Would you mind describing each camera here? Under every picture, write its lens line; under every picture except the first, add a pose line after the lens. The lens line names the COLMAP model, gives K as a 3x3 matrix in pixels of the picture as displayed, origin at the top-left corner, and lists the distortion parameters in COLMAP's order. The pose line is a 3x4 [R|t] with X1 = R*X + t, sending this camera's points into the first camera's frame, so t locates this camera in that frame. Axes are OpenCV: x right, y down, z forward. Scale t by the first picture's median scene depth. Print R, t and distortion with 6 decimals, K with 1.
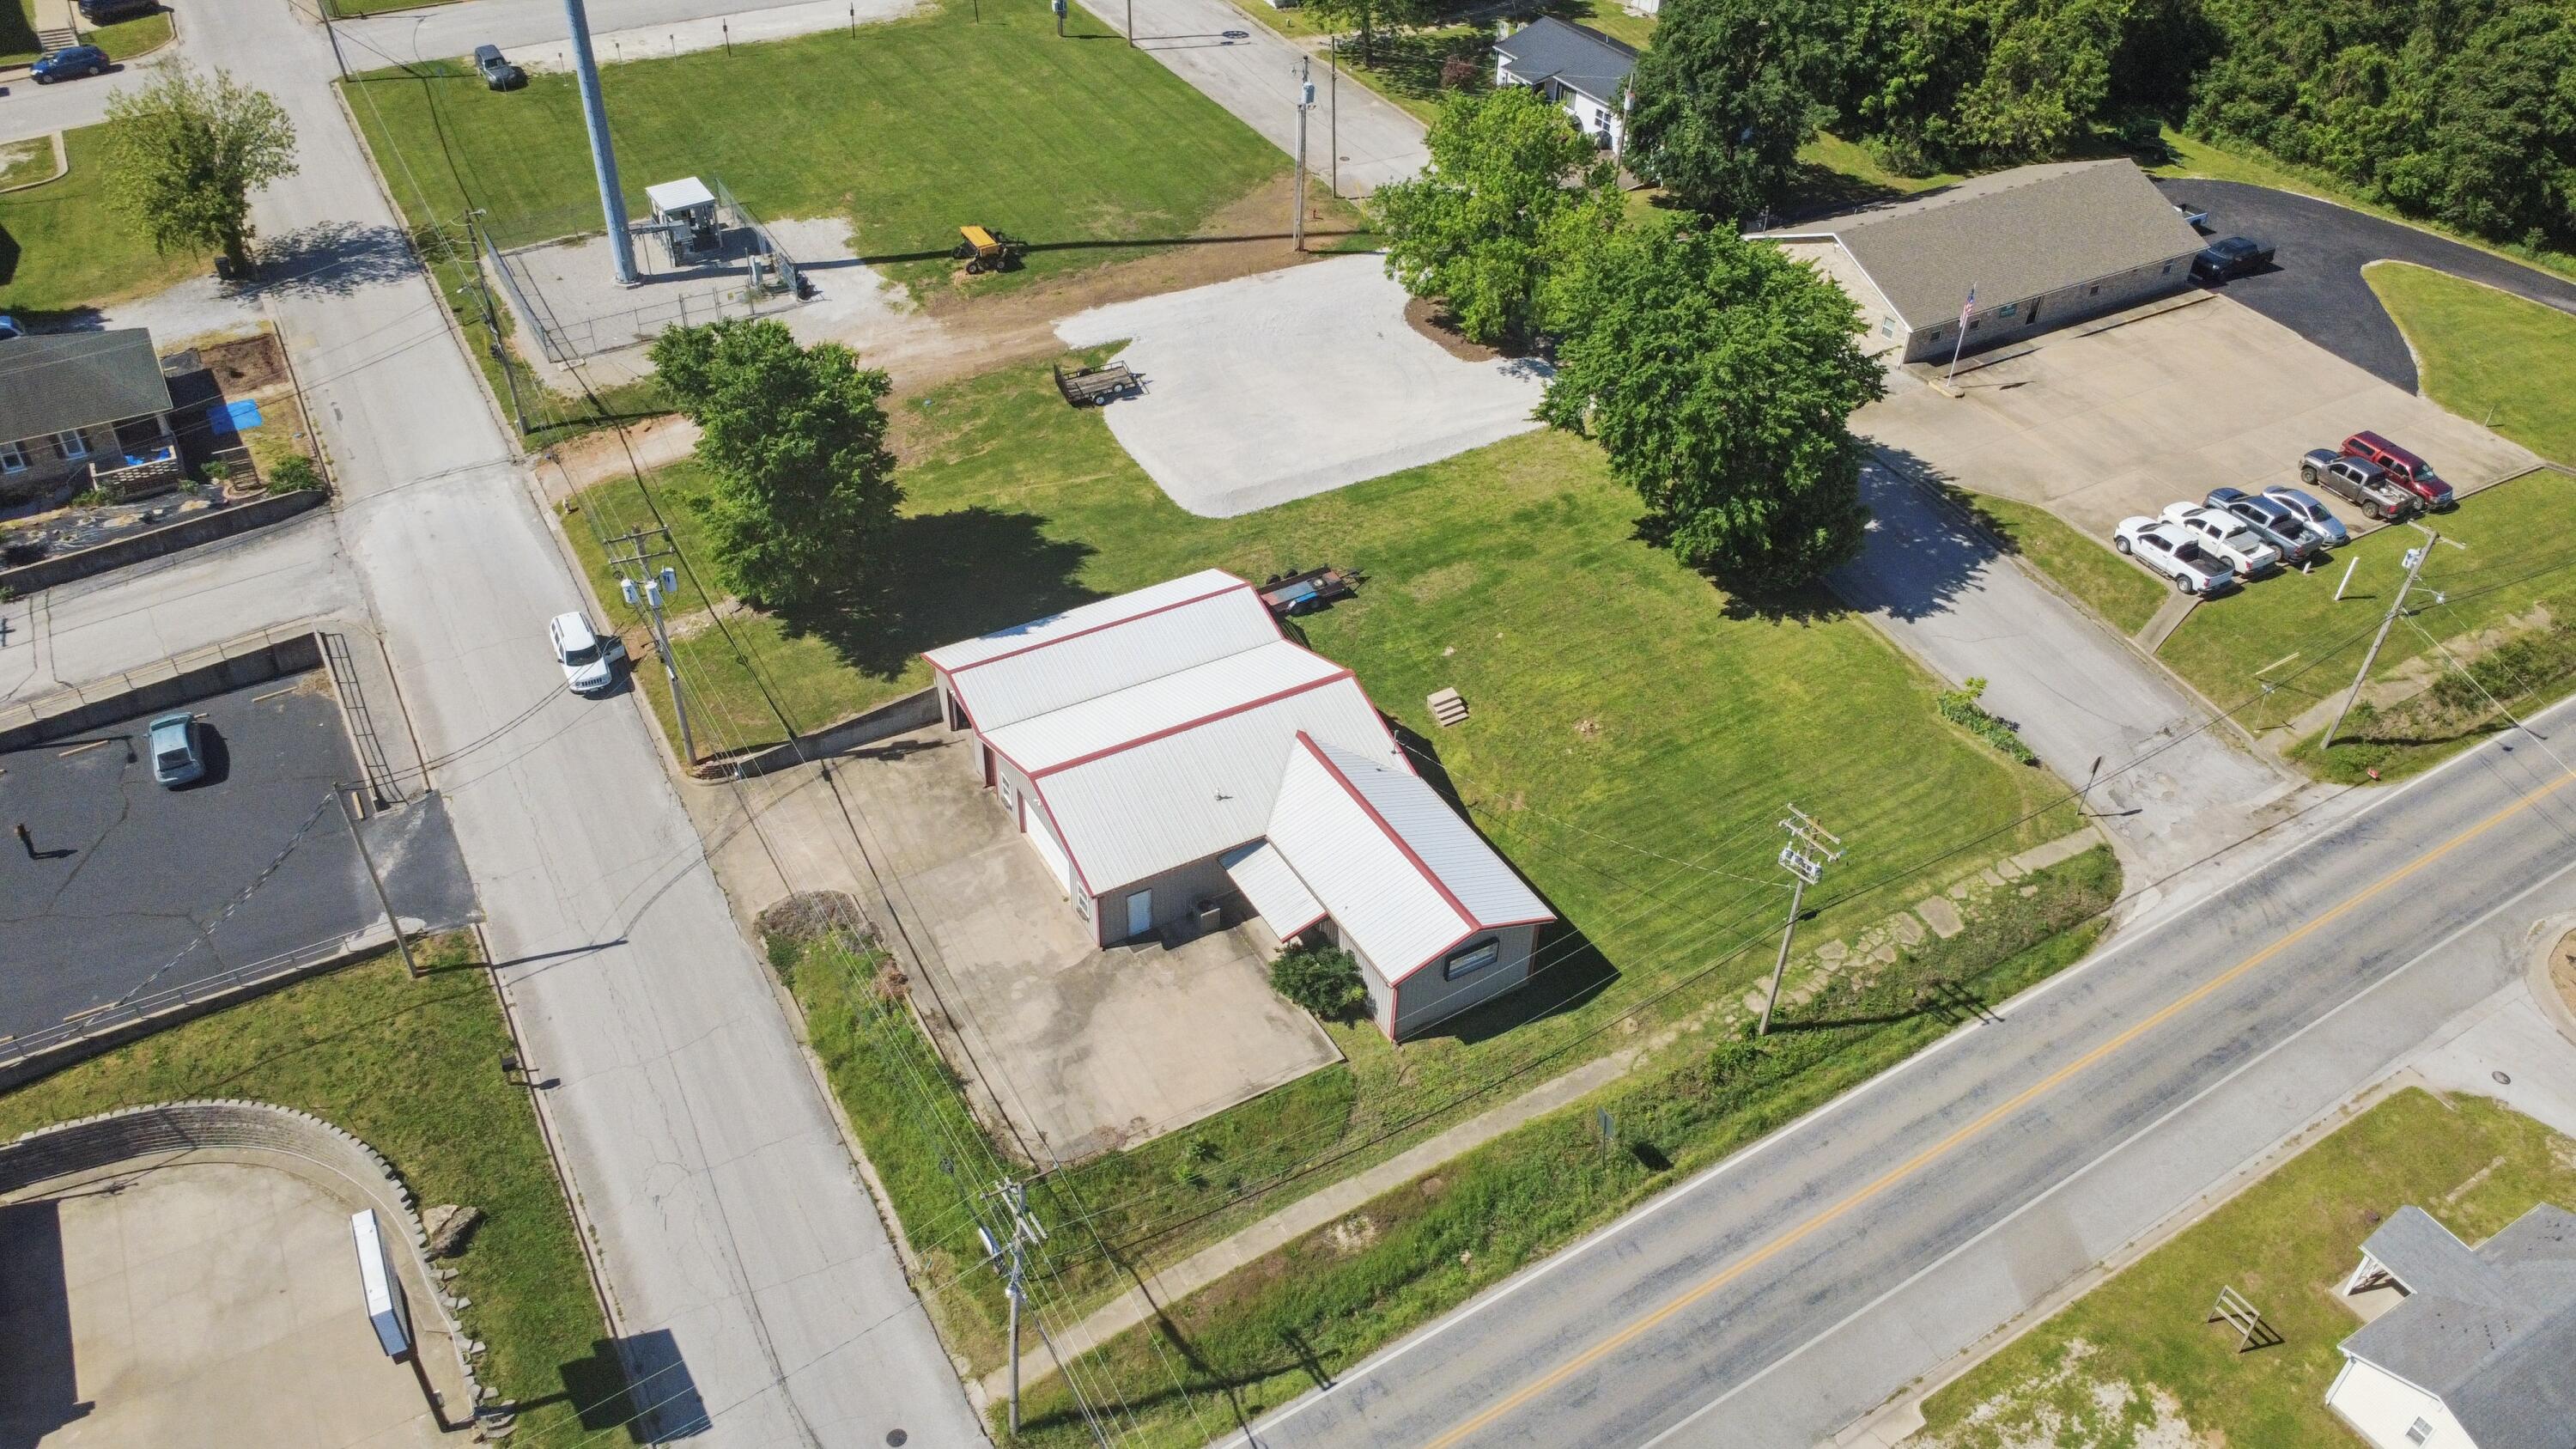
lens RADIAL K [[1873.3, 0, 1283.6], [0, 1873.3, 709.3], [0, 0, 1]] dist [-0.001346, -0.000482]
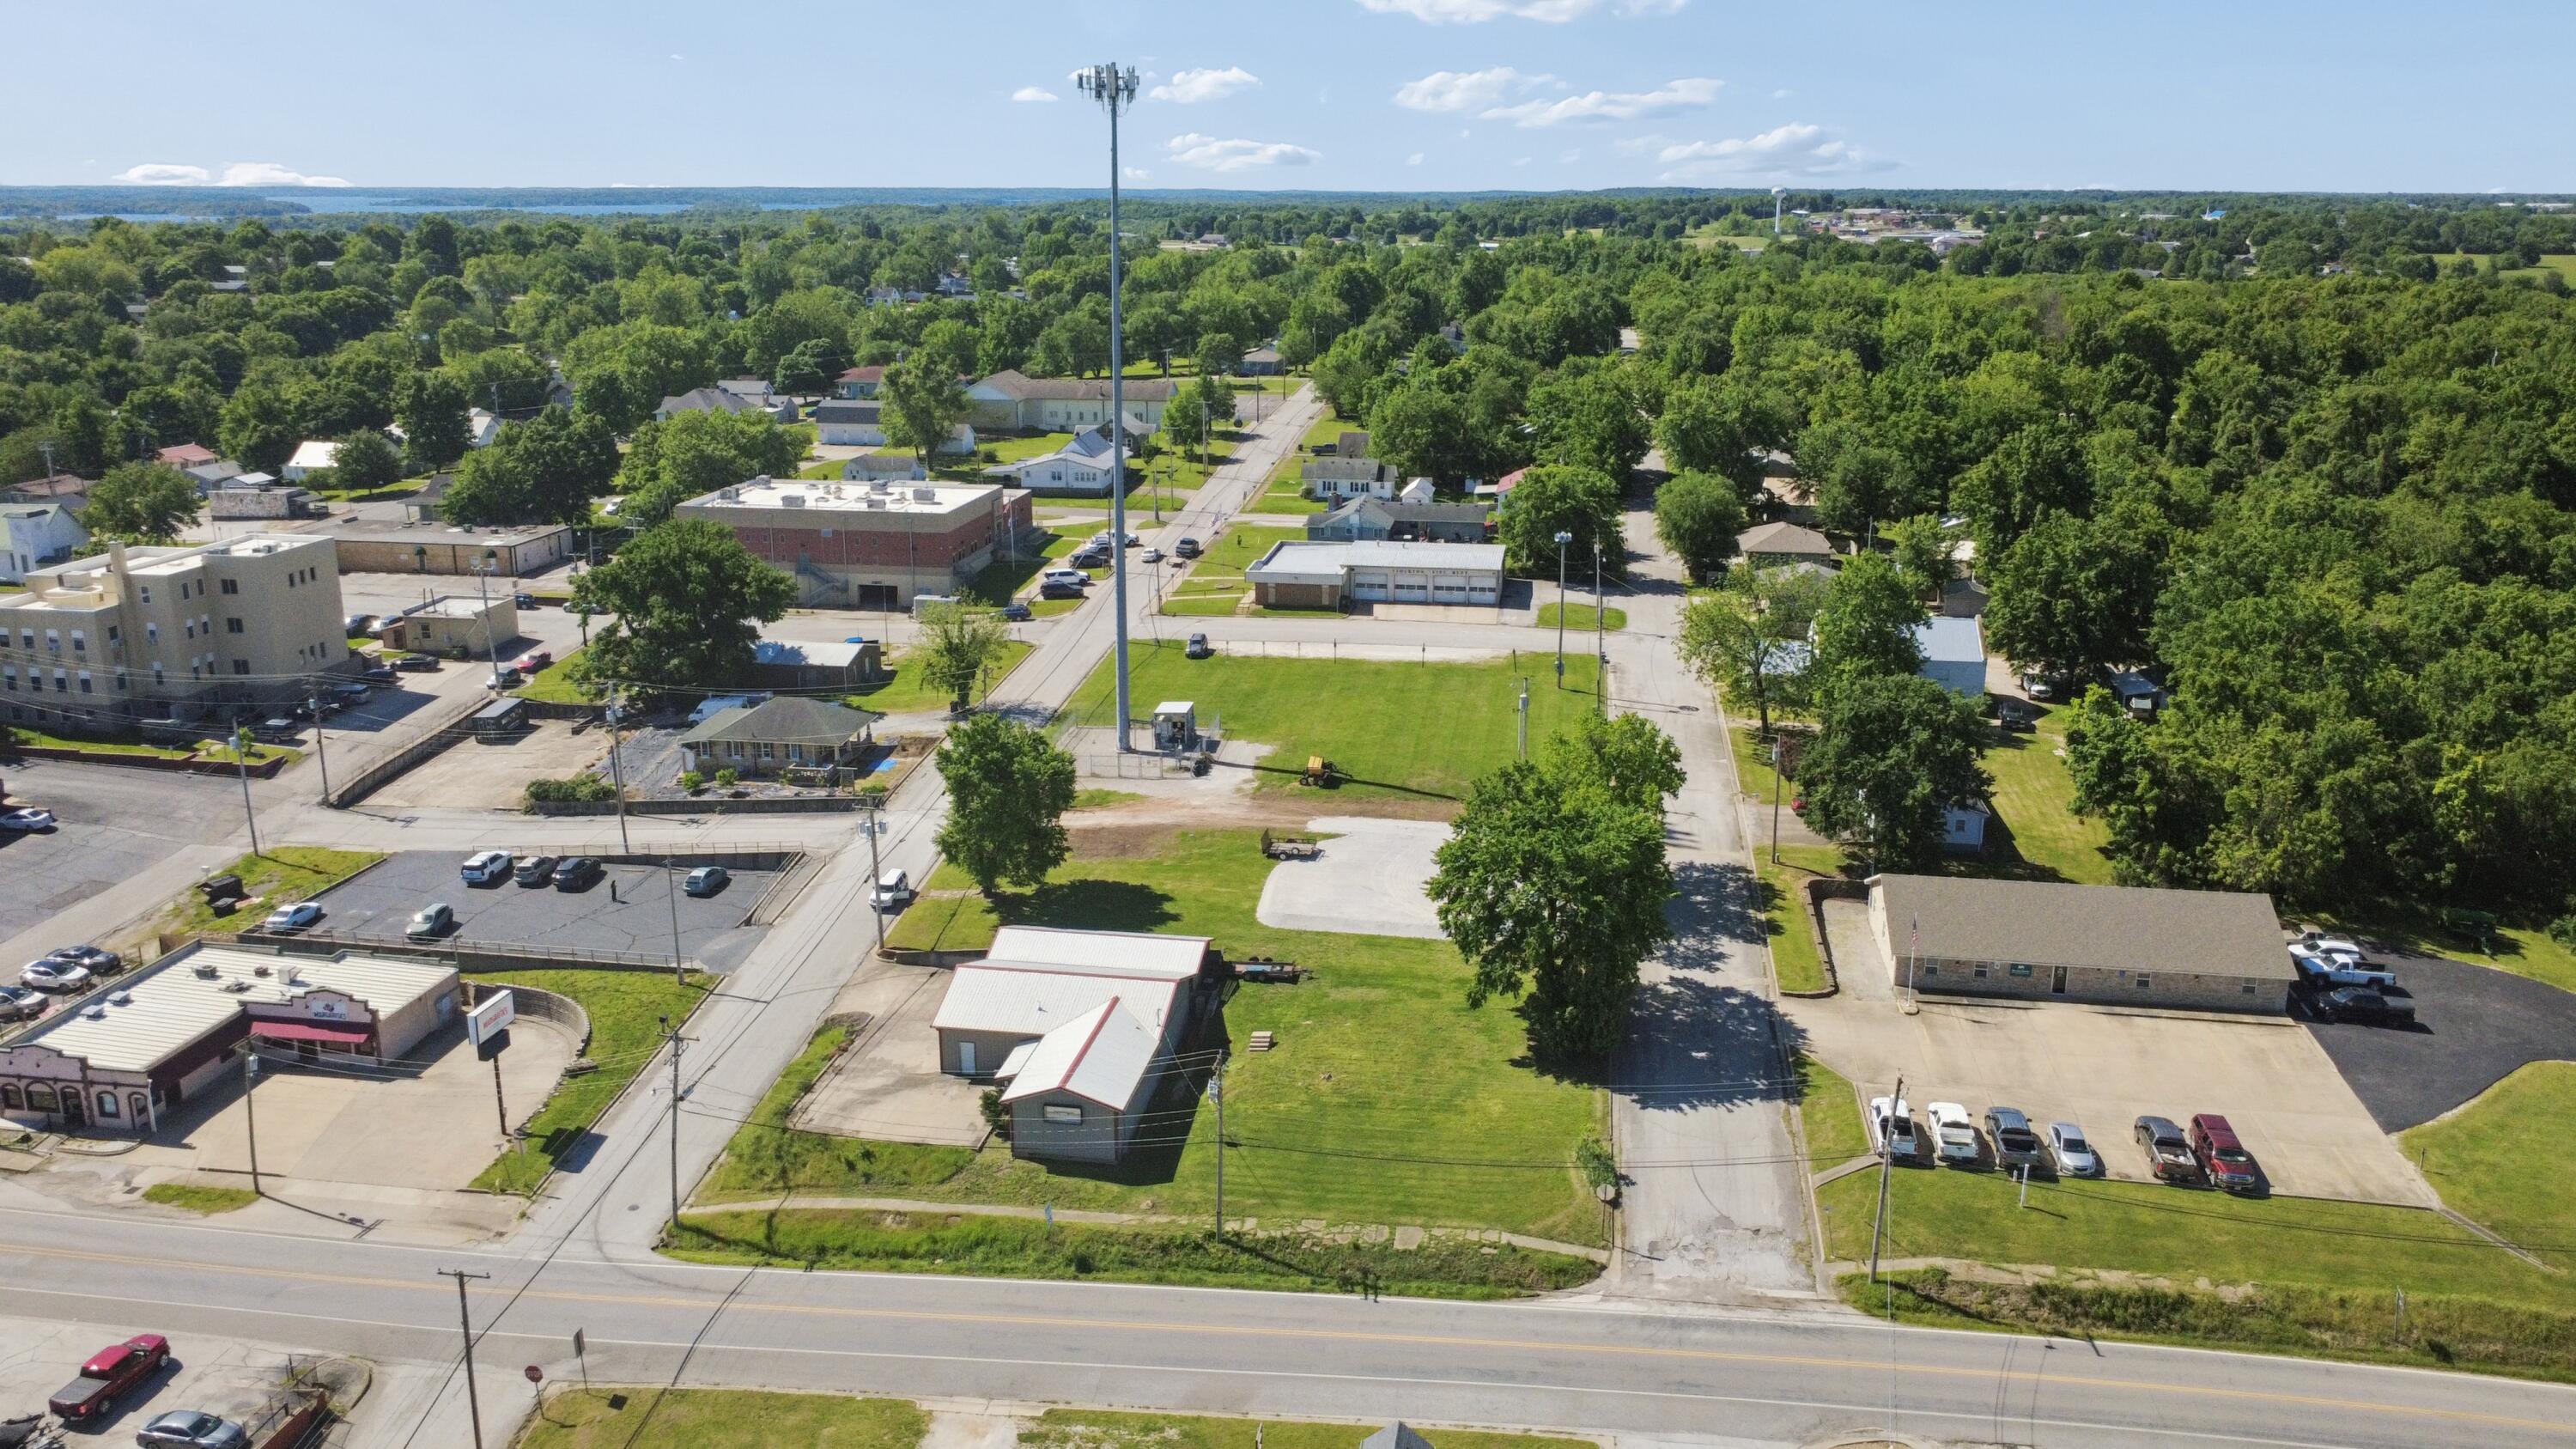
lens RADIAL K [[1934.7, 0, 1322.2], [0, 1934.7, 724.0], [0, 0, 1]] dist [-0.003521, -0.001317]
pose [[0.782389, 0.145076, -0.605657, 1.034992], [-0.369265, 0.891170, -0.263551, 0.162777], [0.501508, 0.429848, 0.750813, -0.207808]]
